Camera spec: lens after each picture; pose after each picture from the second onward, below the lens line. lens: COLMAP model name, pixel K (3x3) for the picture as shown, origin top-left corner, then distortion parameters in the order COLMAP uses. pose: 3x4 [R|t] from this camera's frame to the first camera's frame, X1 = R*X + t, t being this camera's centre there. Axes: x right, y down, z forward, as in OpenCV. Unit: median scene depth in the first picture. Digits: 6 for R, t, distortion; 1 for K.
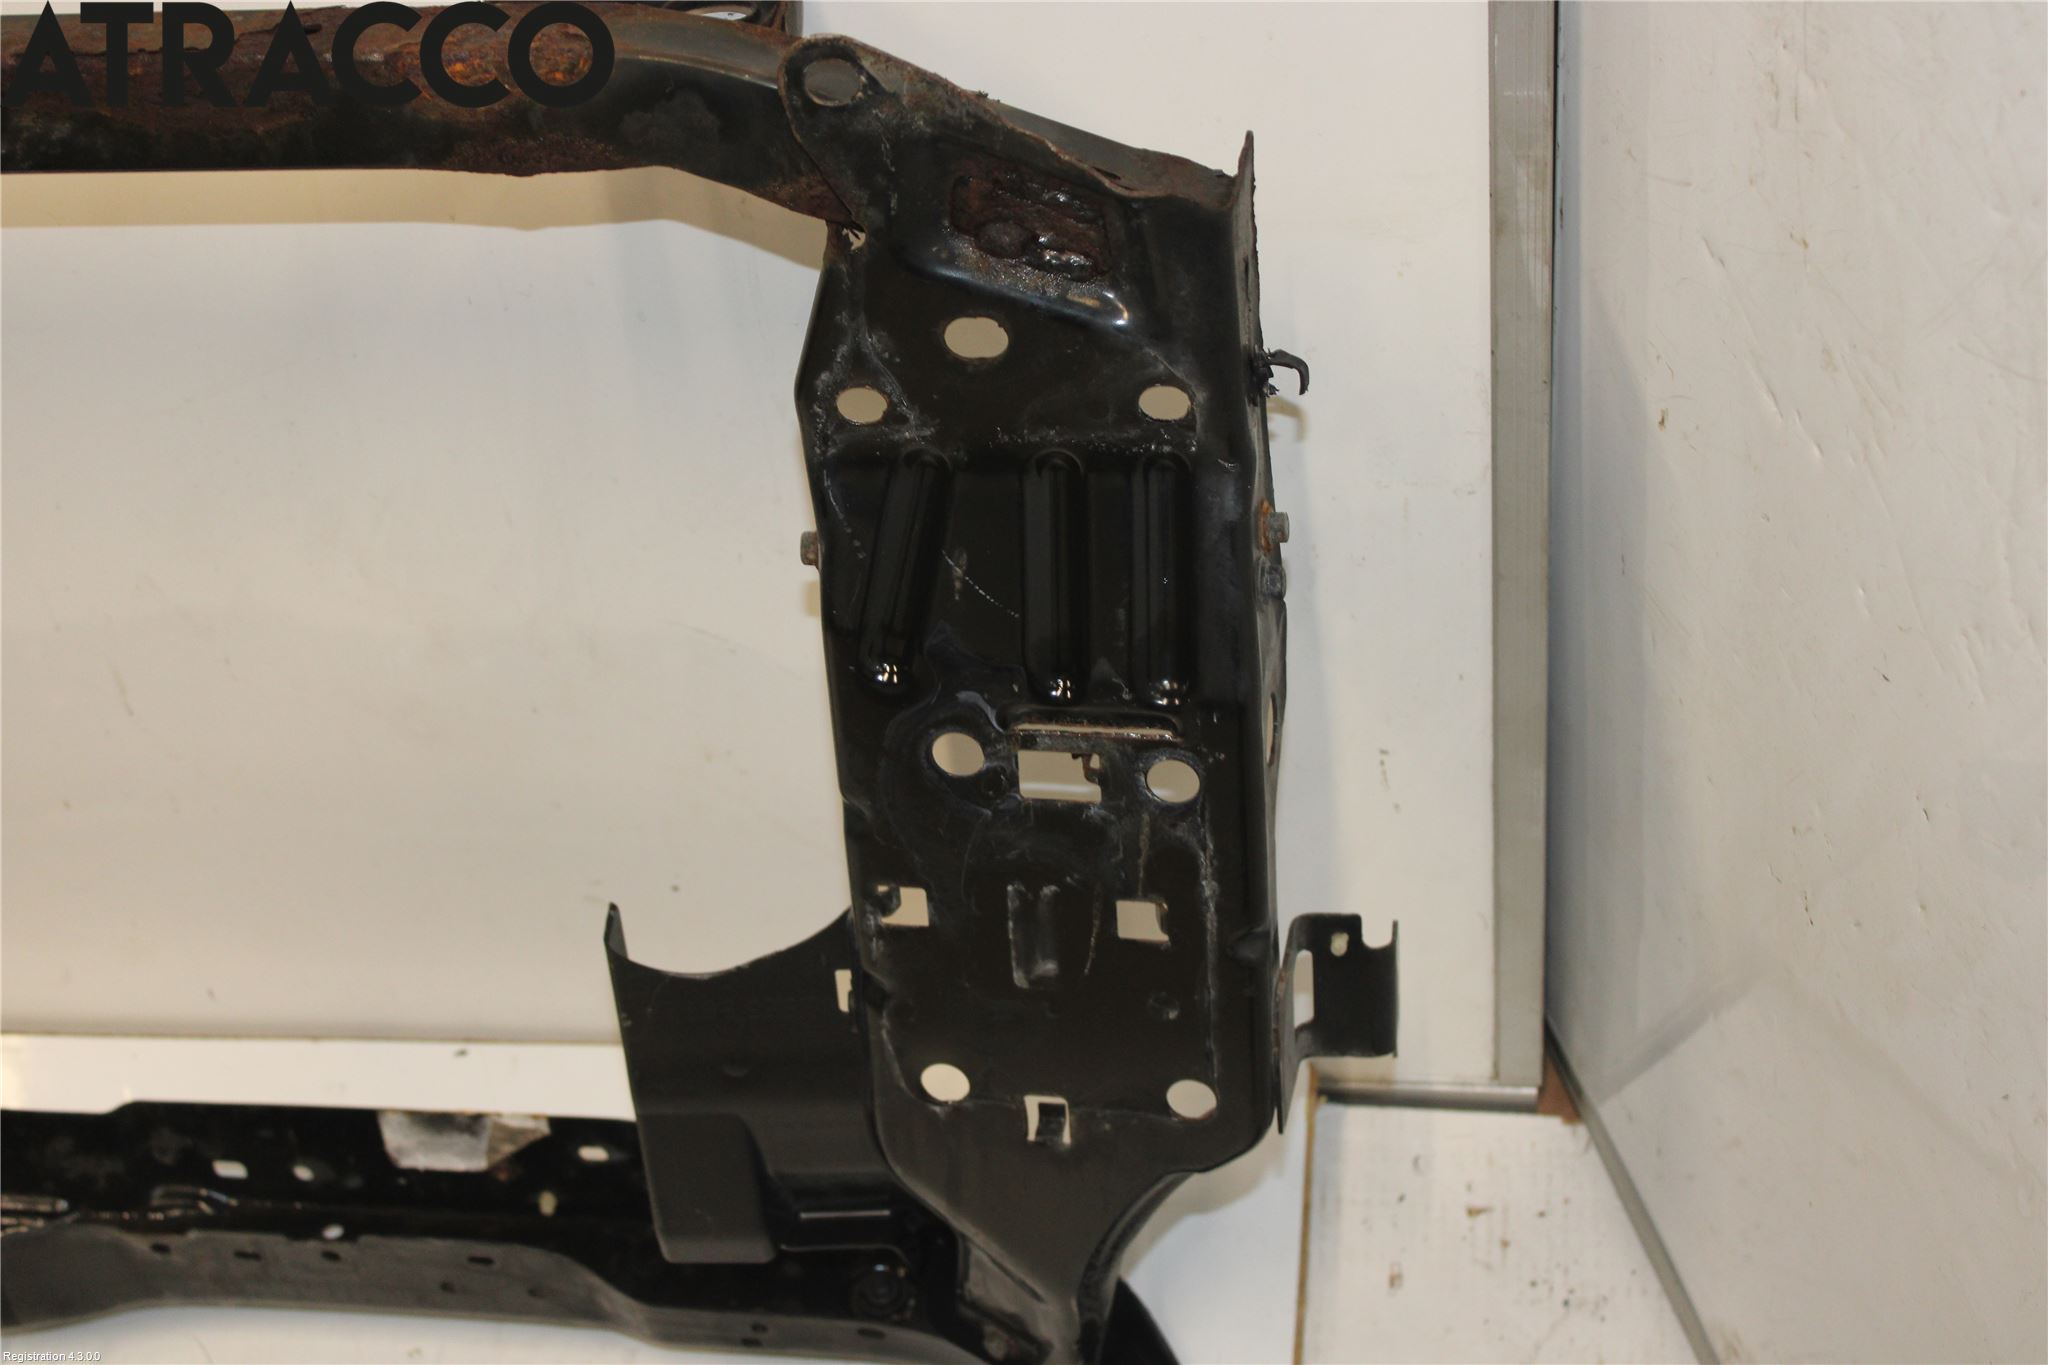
lens RADIAL K [[3244.4, 0, 1033.3], [0, 3244.4, 681.9], [0, 0, 1]] dist [-0.019096, 0.000000]
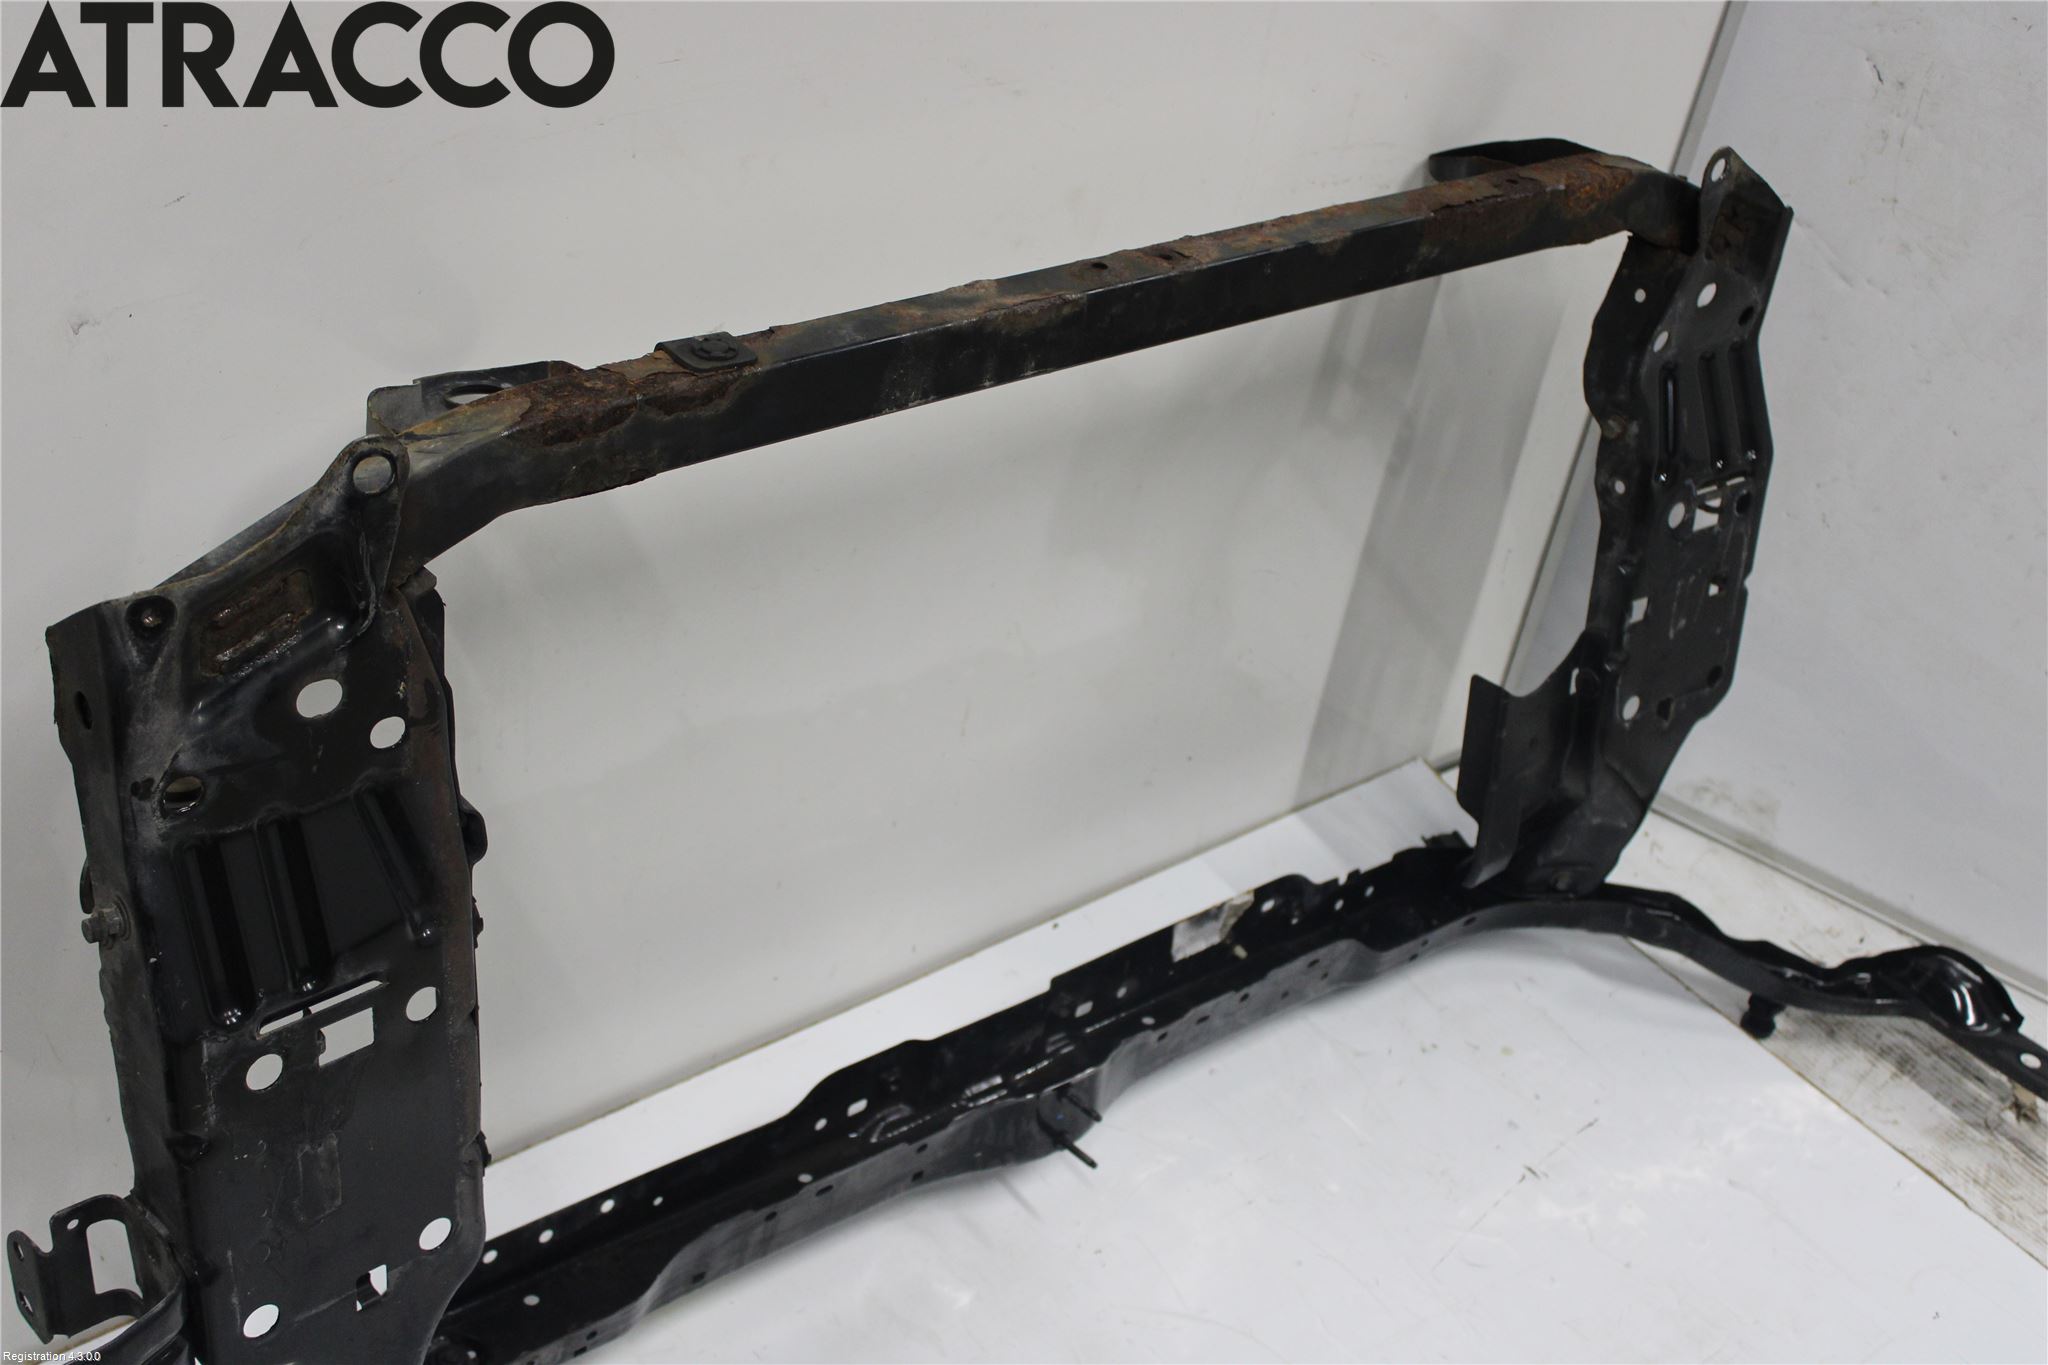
lens RADIAL K [[2534.0, 0, 1016.3], [0, 2534.0, 681.5], [0, 0, 1]] dist [-0.055970, 0.000000]
pose [[0.649071, -0.244617, 0.720326, -1.386225], [0.309500, 0.949895, 0.043692, -0.071807], [-0.694922, 0.194581, 0.692259, 0.222698]]
